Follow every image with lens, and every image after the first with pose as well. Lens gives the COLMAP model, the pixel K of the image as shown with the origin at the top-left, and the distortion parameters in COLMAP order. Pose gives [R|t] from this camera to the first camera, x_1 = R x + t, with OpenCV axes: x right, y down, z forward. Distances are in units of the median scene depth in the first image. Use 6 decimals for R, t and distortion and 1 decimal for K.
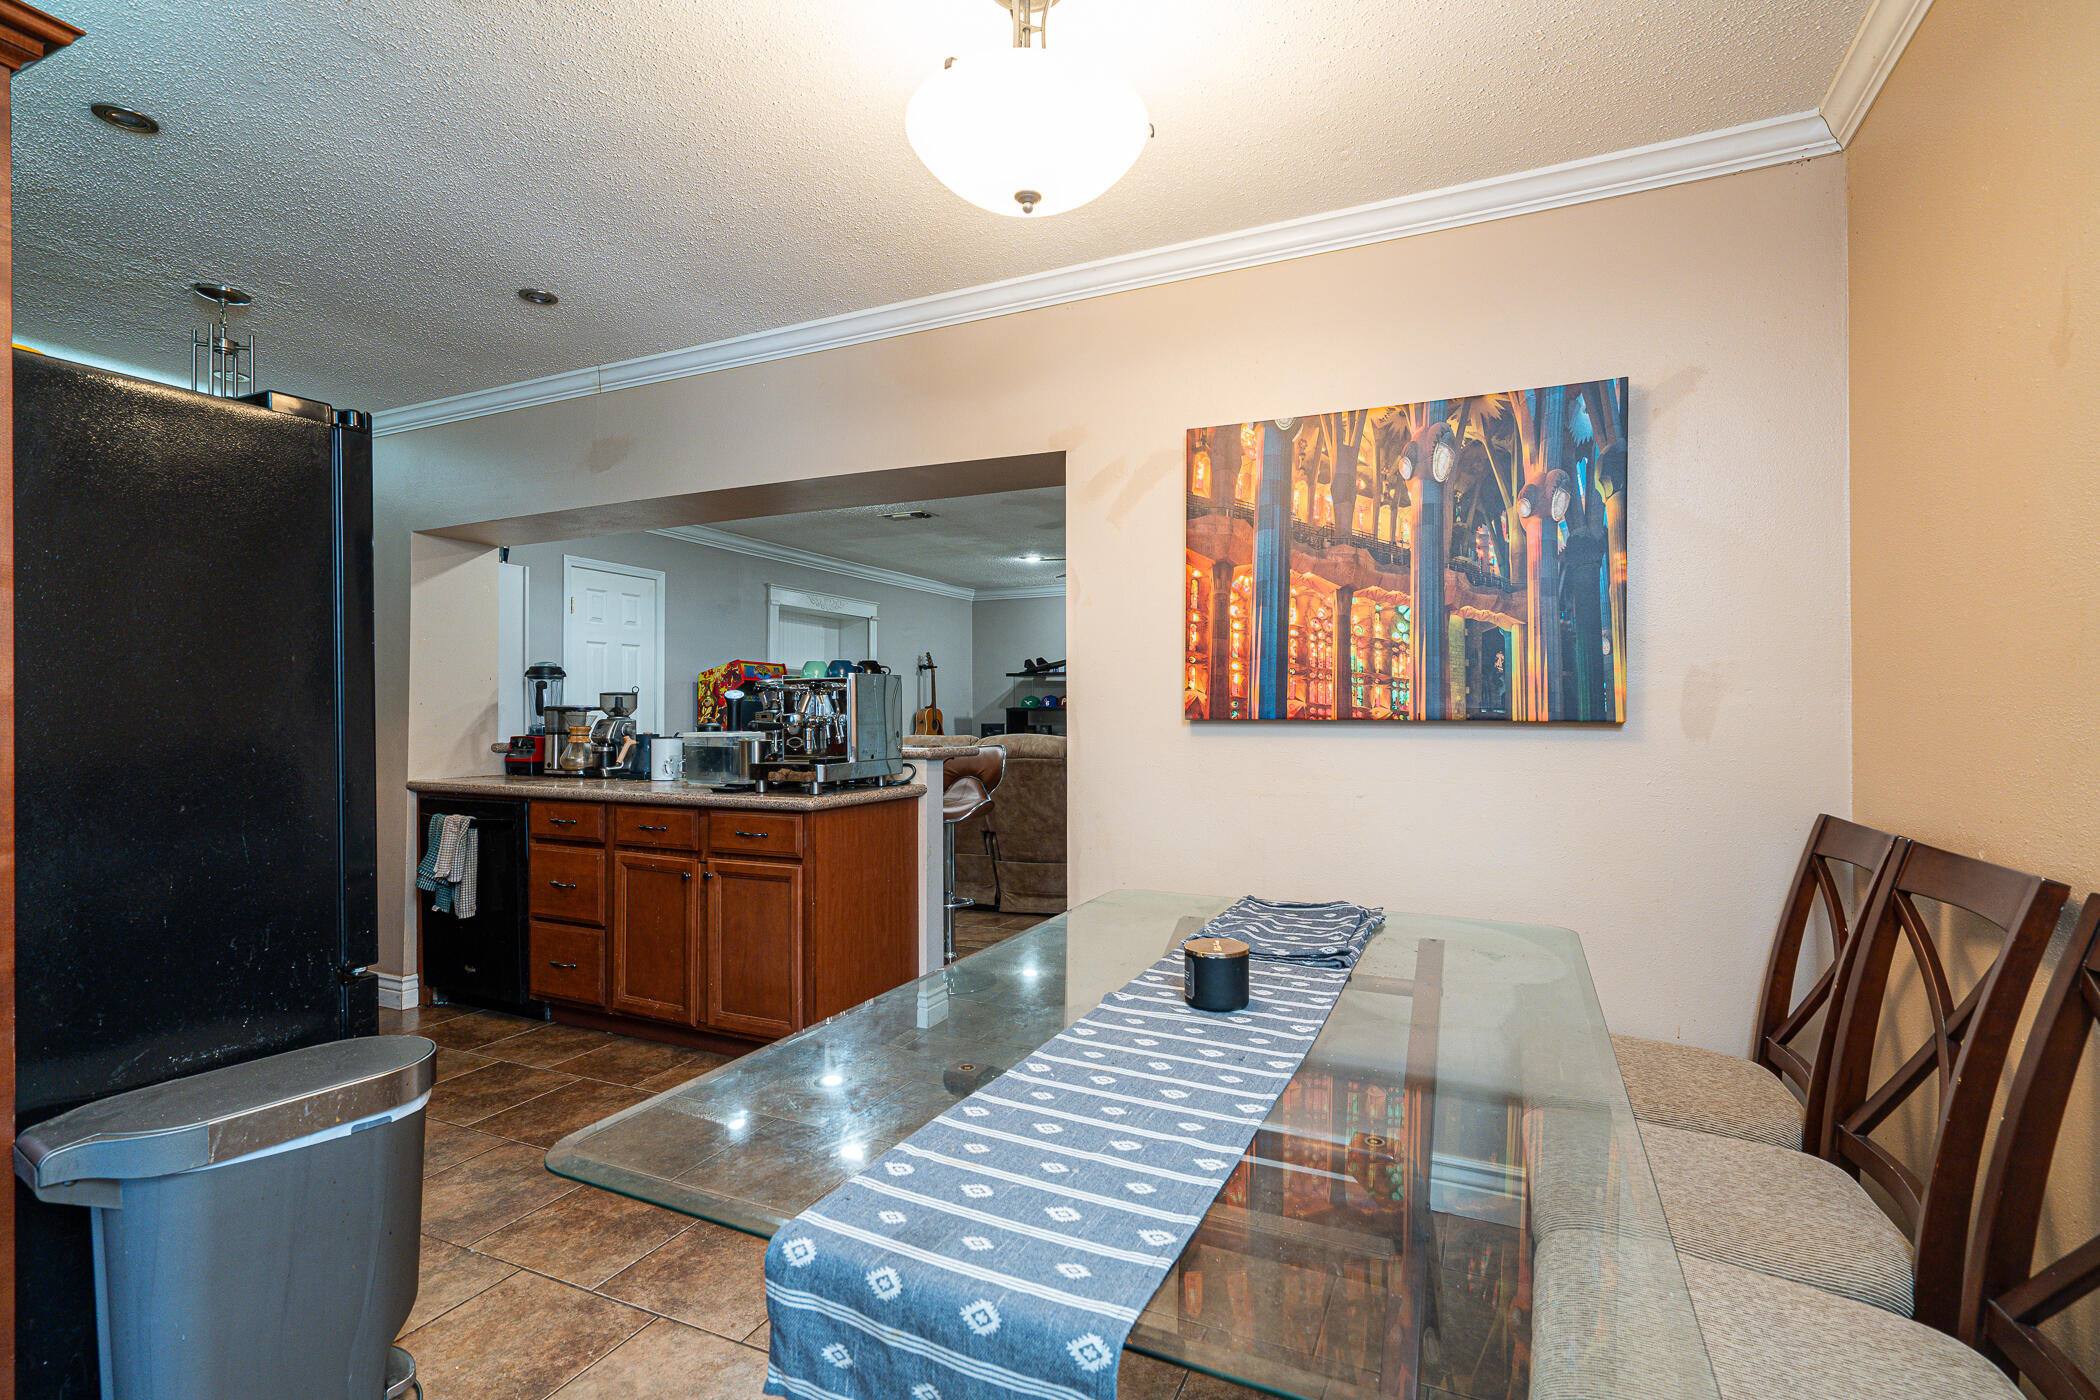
lens RADIAL K [[962.3, 0, 1061.0], [0, 962.3, 721.2], [0, 0, 1]] dist [-0.004540, 0.000237]
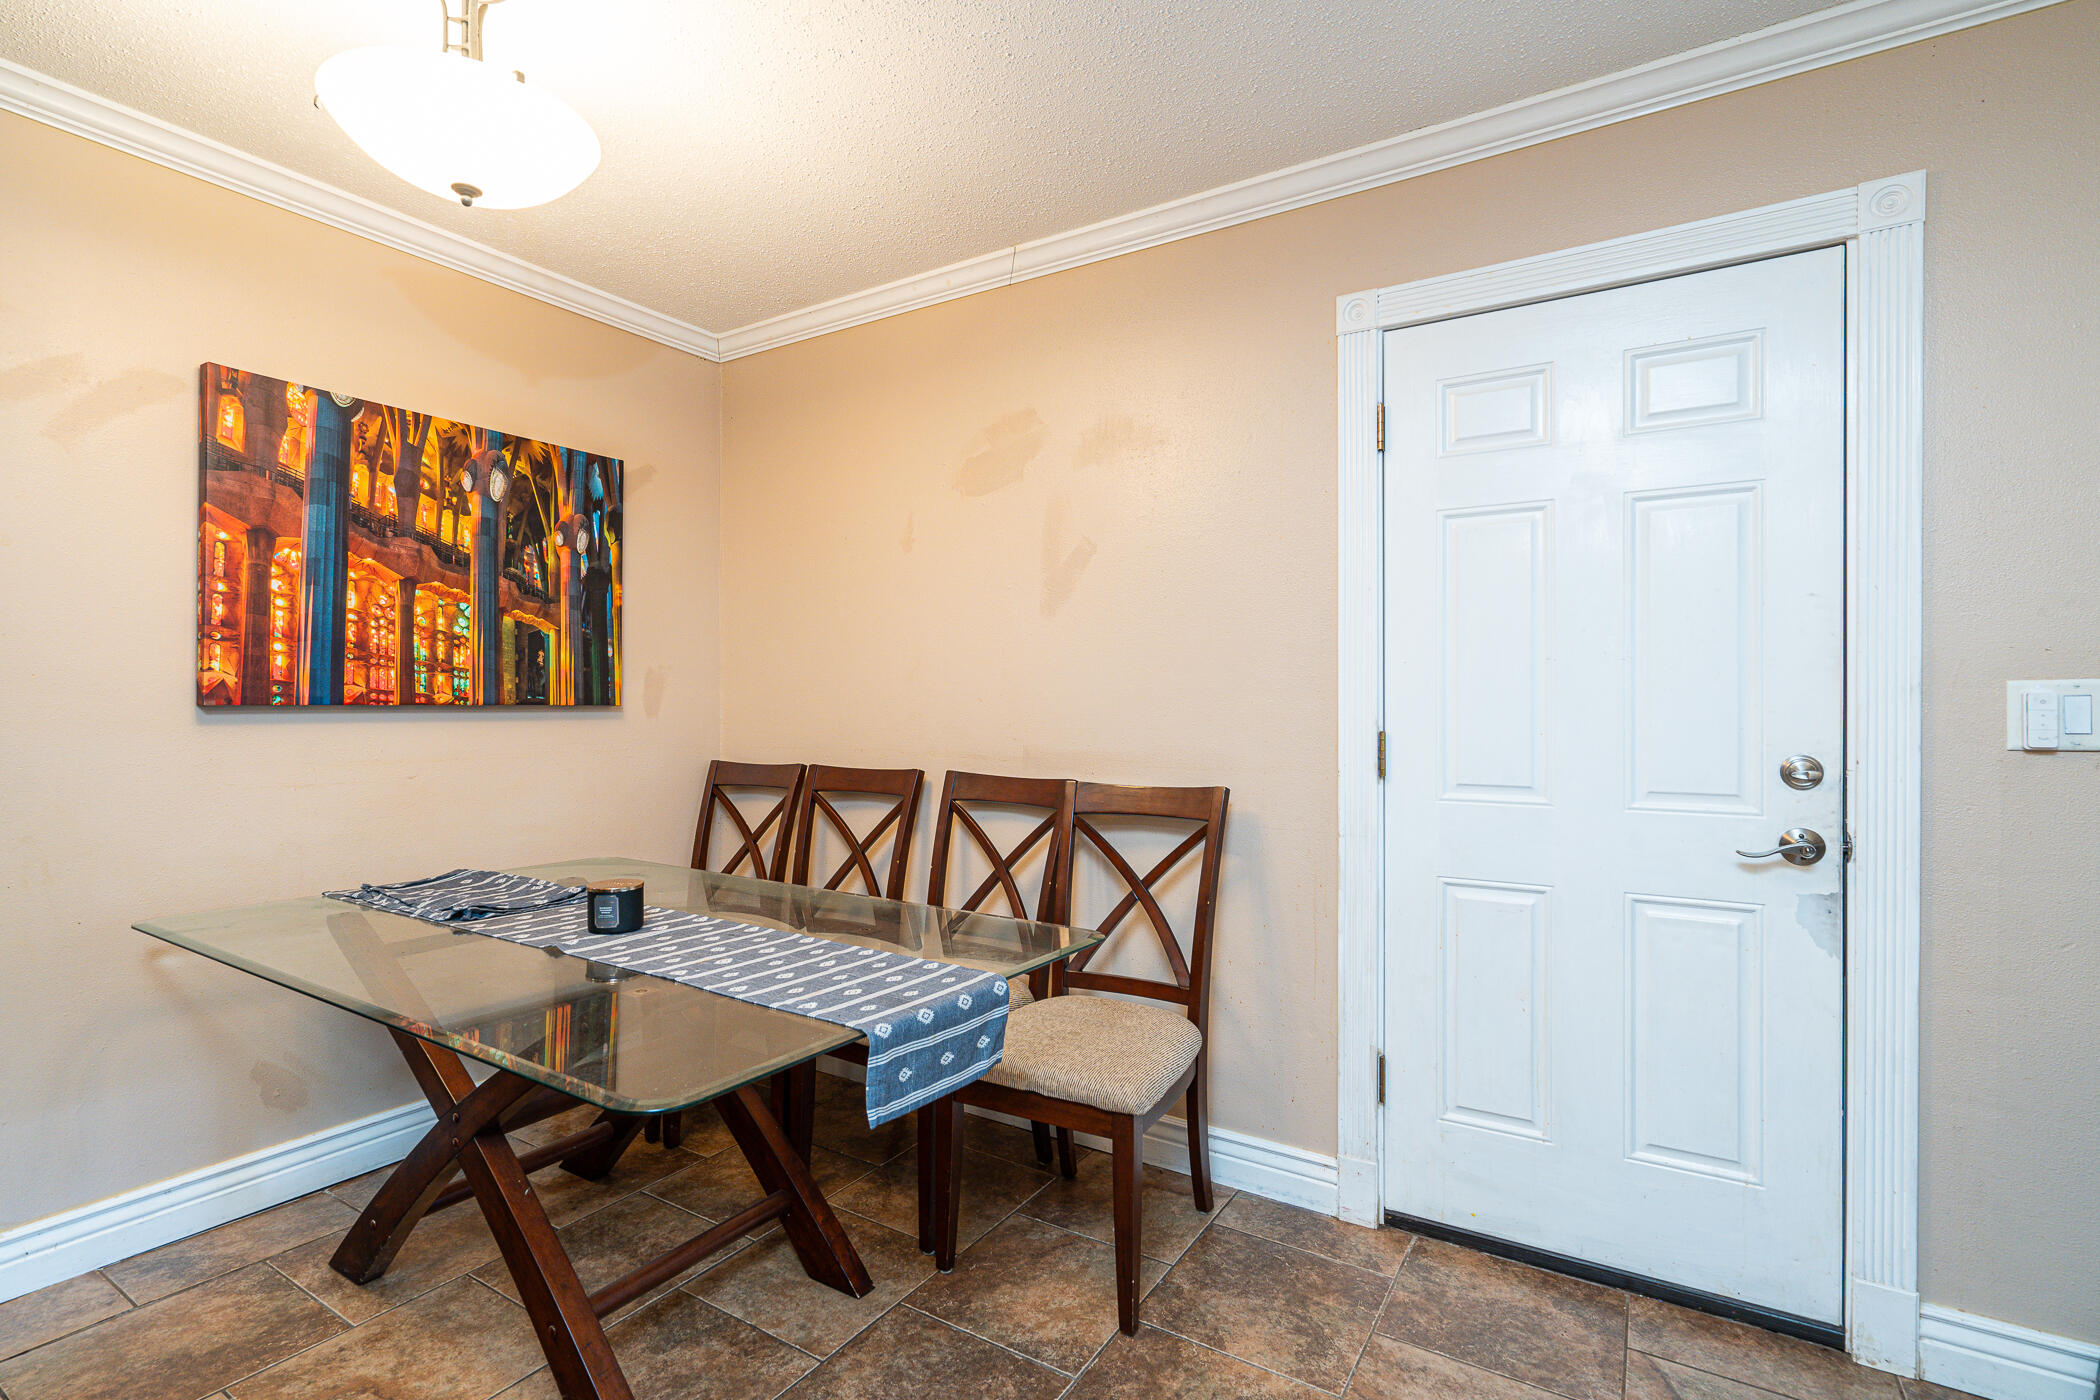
lens RADIAL K [[962.3, 0, 1039.9], [0, 962.3, 704.6], [0, 0, 1]] dist [-0.004540, 0.000237]
pose [[0.138561, -0.006242, 0.990334, -0.656012], [0.007525, 0.999958, 0.005250, -0.002555], [-0.990325, 0.006725, 0.138602, 0.179701]]
